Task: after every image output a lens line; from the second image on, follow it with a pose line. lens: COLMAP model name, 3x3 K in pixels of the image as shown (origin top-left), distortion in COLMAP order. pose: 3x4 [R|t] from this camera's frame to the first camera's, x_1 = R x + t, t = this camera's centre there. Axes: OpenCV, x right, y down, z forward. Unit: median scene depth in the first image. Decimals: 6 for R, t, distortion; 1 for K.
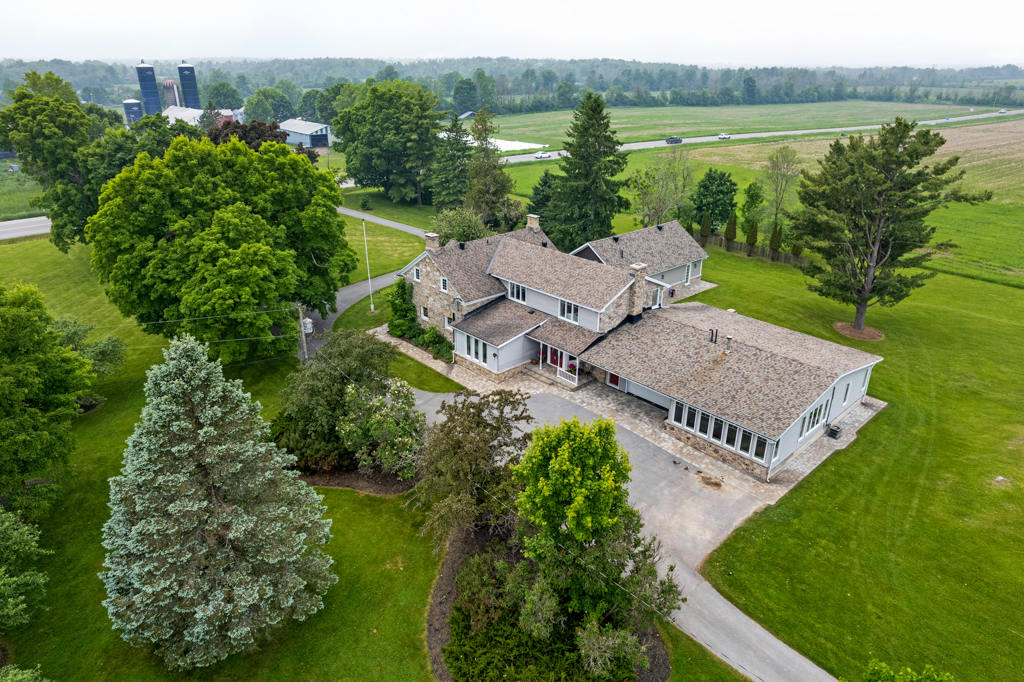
lens RADIAL K [[647.1, 0, 512.0], [0, 647.1, 341.0], [0, 0, 1]] dist [-0.040484, 0.000290]
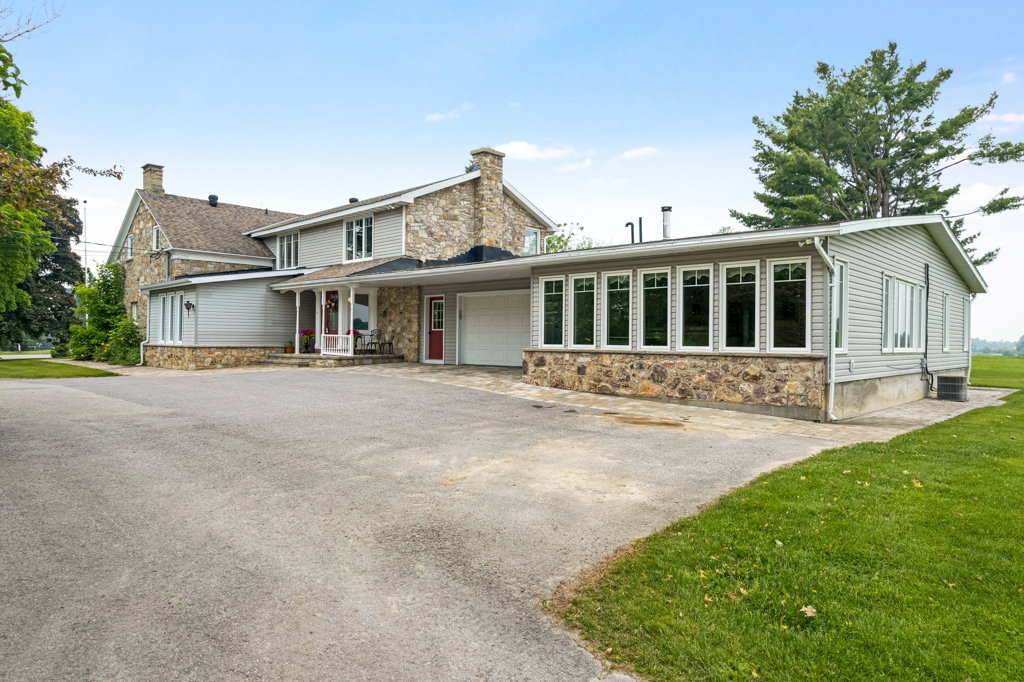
lens RADIAL K [[647.1, 0, 512.0], [0, 647.1, 341.0], [0, 0, 1]] dist [-0.040484, 0.000290]
pose [[0.997177, 0.007384, 0.074726, 0.177574], [0.021746, 0.924114, -0.381497, 0.233515], [-0.071873, 0.382045, 0.921345, 0.566816]]
